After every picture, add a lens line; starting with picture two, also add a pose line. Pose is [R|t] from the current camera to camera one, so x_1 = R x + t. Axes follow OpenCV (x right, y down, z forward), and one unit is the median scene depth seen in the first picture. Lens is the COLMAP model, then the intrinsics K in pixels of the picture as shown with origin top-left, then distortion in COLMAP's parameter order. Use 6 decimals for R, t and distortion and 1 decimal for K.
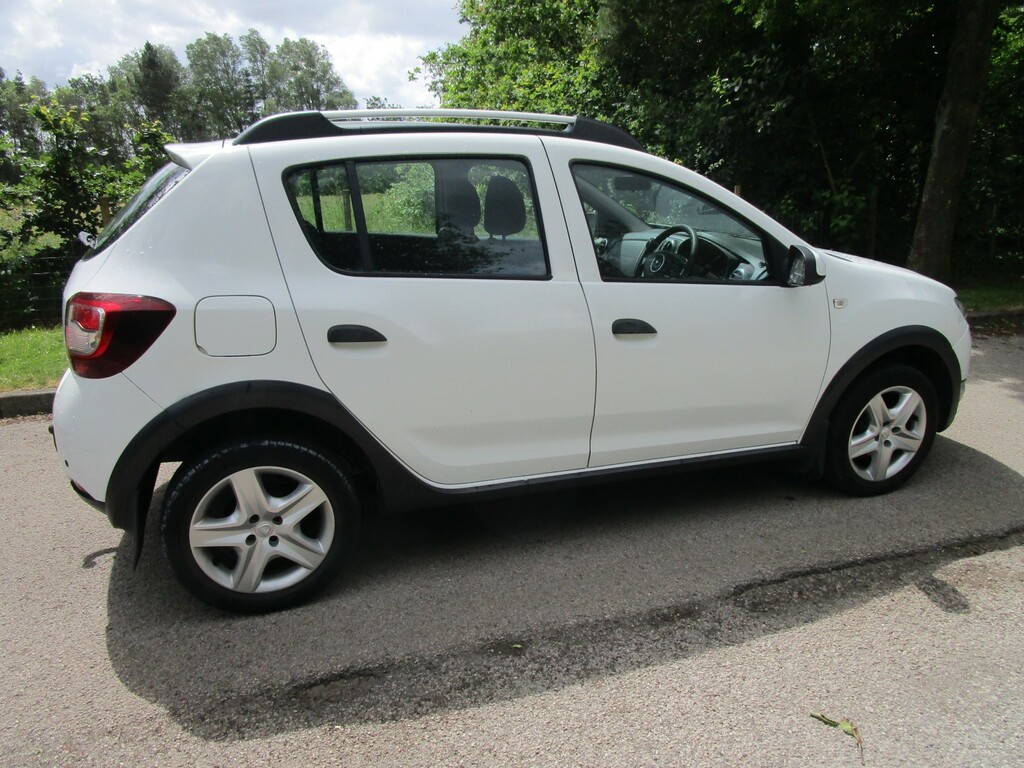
lens RADIAL K [[748.0, 0, 515.6], [0, 748.0, 385.9], [0, 0, 1]] dist [-0.025744, 0.006190]
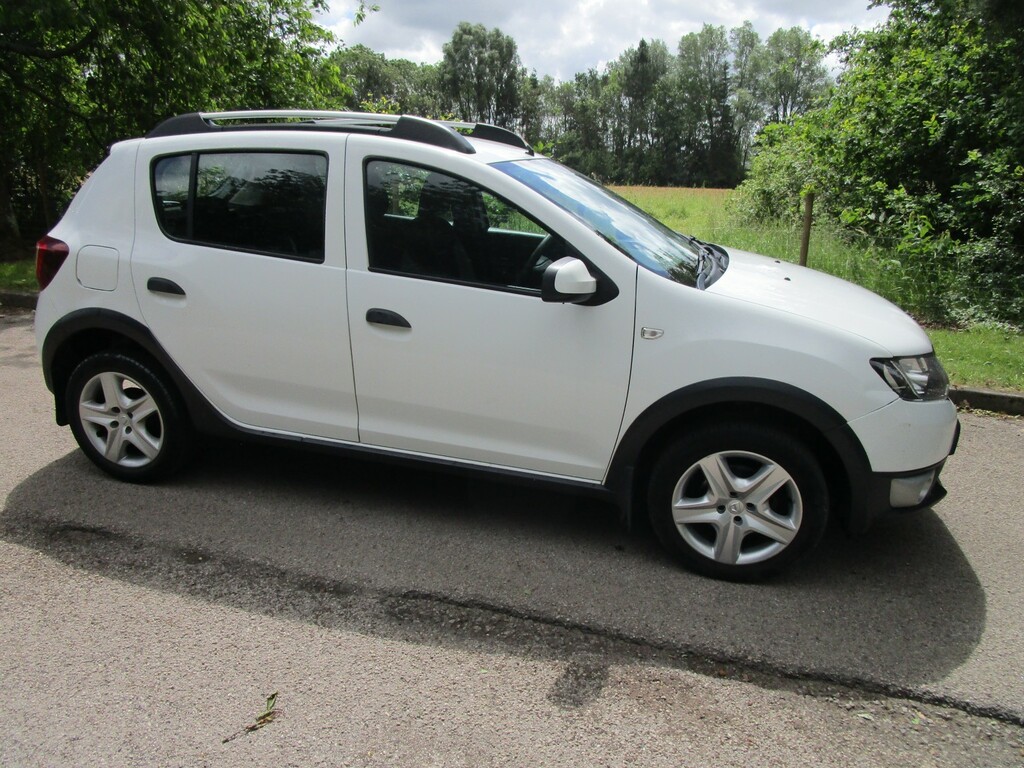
lens RADIAL K [[741.5, 0, 506.5], [0, 741.5, 387.6], [0, 0, 1]] dist [-0.030193, 0.002682]
pose [[0.811245, 0.200935, -0.549097, 0.890540], [-0.192211, 0.978551, 0.074111, -0.093275], [0.552211, 0.045420, 0.832466, 0.238767]]
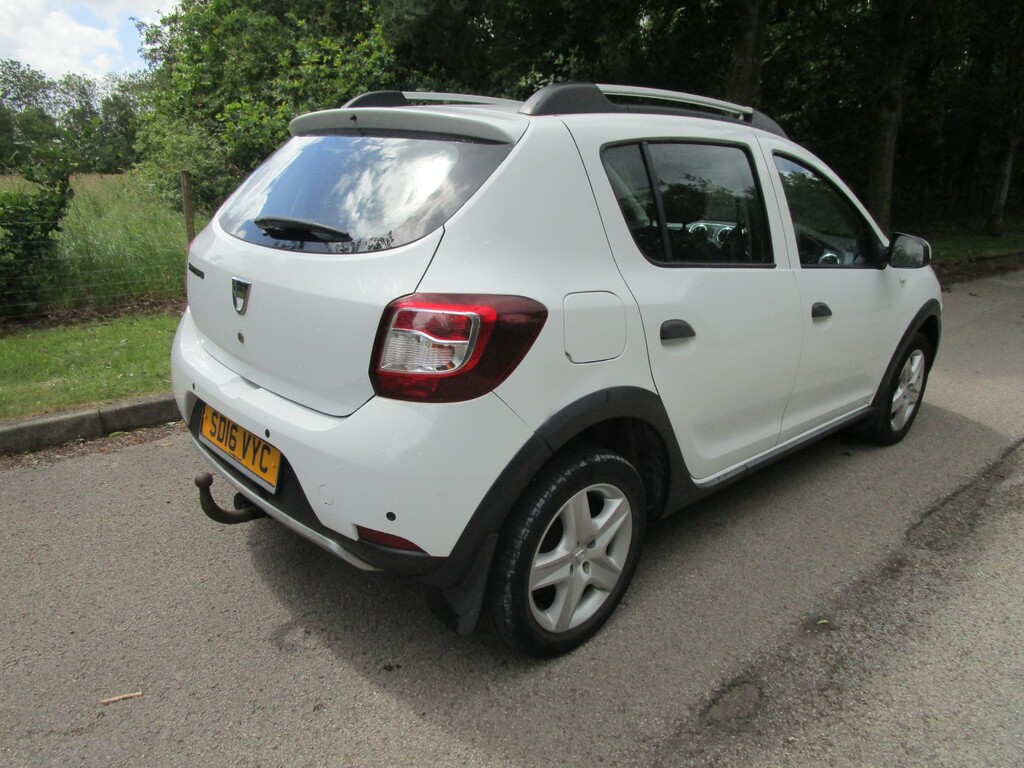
lens RADIAL K [[741.5, 0, 506.5], [0, 741.5, 387.6], [0, 0, 1]] dist [-0.030193, 0.002682]
pose [[0.914357, -0.086950, 0.395463, -0.693063], [0.078641, 0.996208, 0.037209, -0.043045], [-0.397199, -0.002923, 0.917728, 0.211514]]
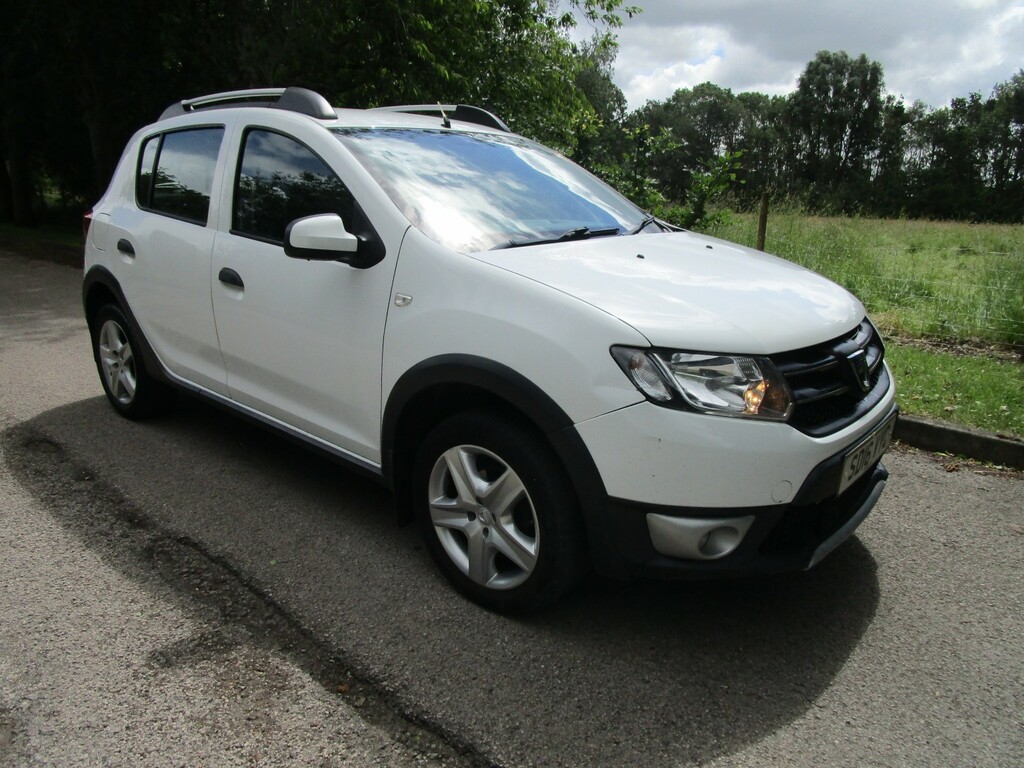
lens RADIAL K [[741.5, 0, 506.5], [0, 741.5, 387.6], [0, 0, 1]] dist [-0.030193, 0.002682]
pose [[0.469604, 0.249657, -0.846843, 1.307637], [-0.268691, 0.954100, 0.132279, -0.175657], [0.840998, 0.165420, 0.515130, 0.821101]]
